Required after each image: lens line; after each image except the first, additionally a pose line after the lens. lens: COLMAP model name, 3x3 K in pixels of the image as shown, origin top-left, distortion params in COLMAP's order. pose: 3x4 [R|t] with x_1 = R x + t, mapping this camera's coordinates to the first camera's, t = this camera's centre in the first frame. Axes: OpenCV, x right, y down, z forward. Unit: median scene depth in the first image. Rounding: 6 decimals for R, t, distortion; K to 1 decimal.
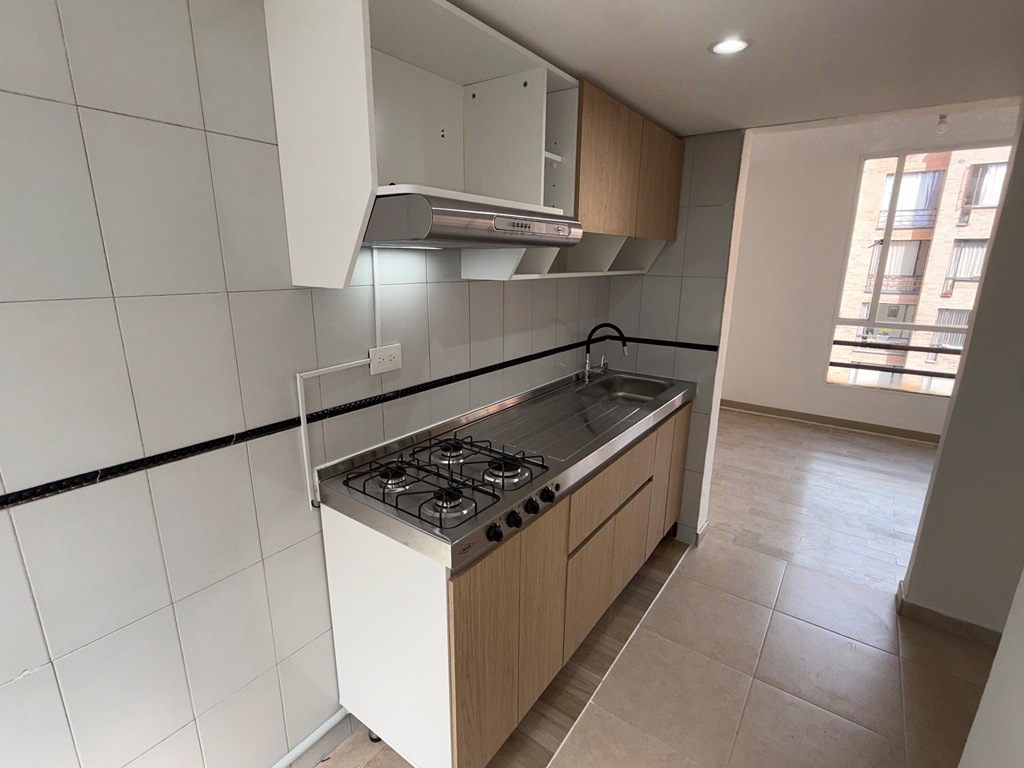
lens RADIAL K [[488.6, 0, 514.6], [0, 488.6, 386.2], [0, 0, 1]] dist [0.001108, -0.001092]
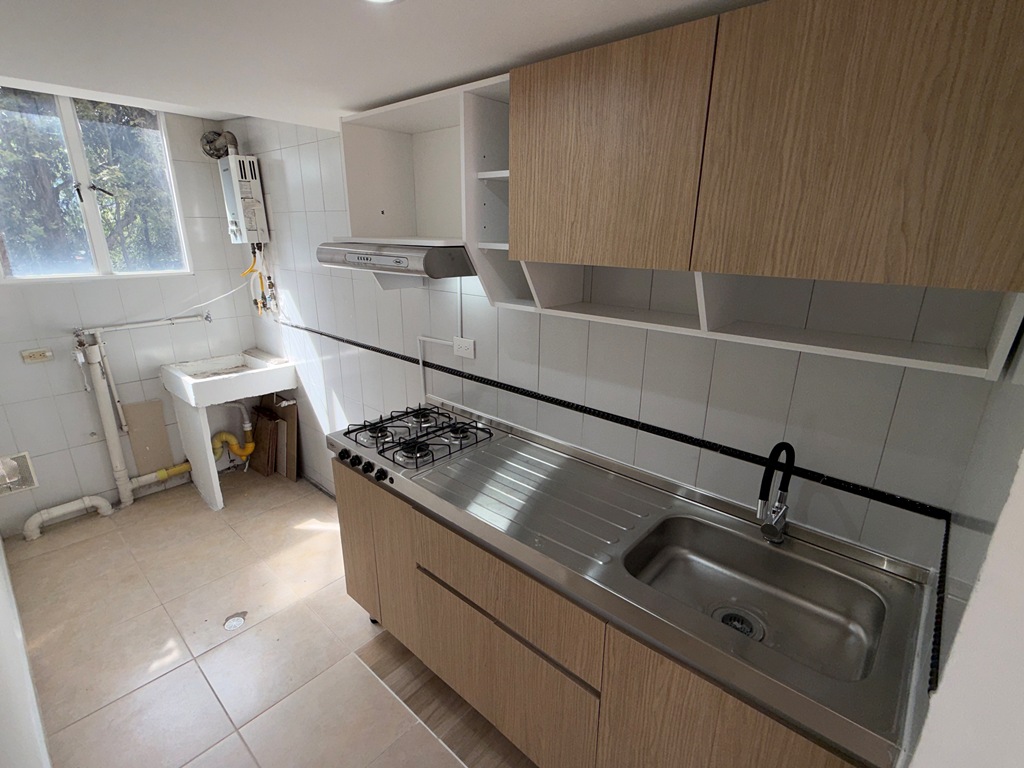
lens RADIAL K [[488.6, 0, 513.6], [0, 488.6, 384.9], [0, 0, 1]] dist [0.001108, -0.001092]
pose [[-0.103281, 0.288476, -0.951901, 0.086003], [-0.263868, 0.914782, 0.305856, -0.033787], [0.959014, 0.282765, -0.018360, 0.096582]]
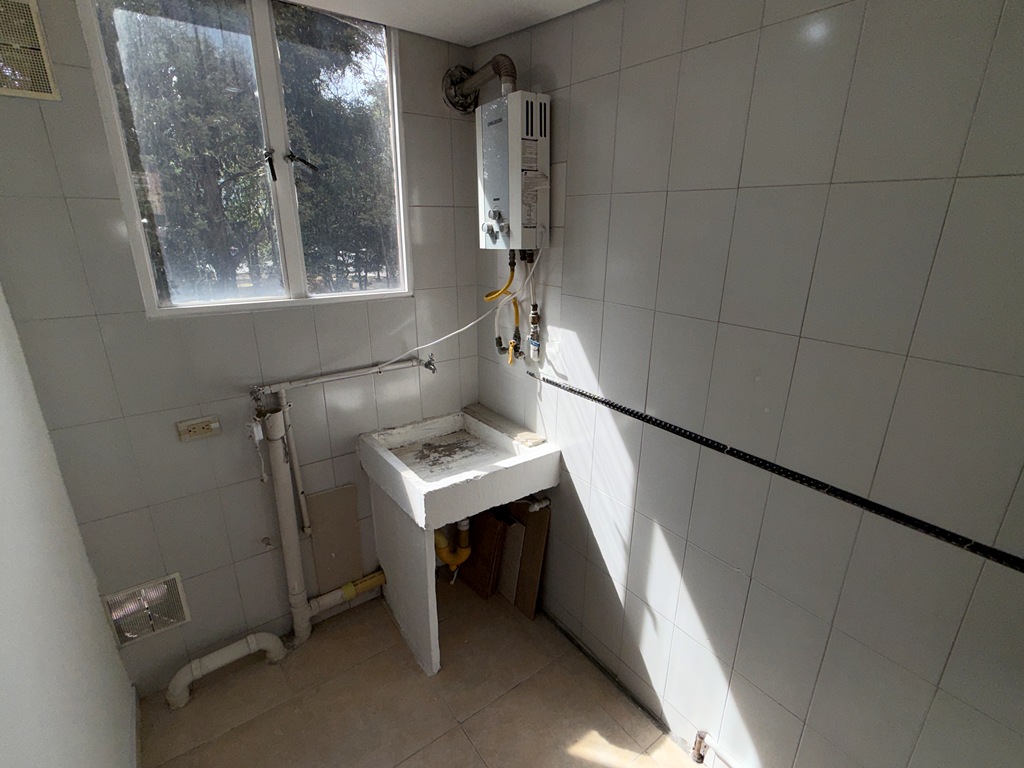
lens RADIAL K [[488.6, 0, 514.3], [0, 488.6, 386.1], [0, 0, 1]] dist [0.001108, -0.001092]
pose [[-0.303307, 0.288342, -0.908220, 0.021032], [-0.255534, 0.893596, 0.369037, -0.015199], [0.917991, 0.344013, -0.197353, 0.023280]]
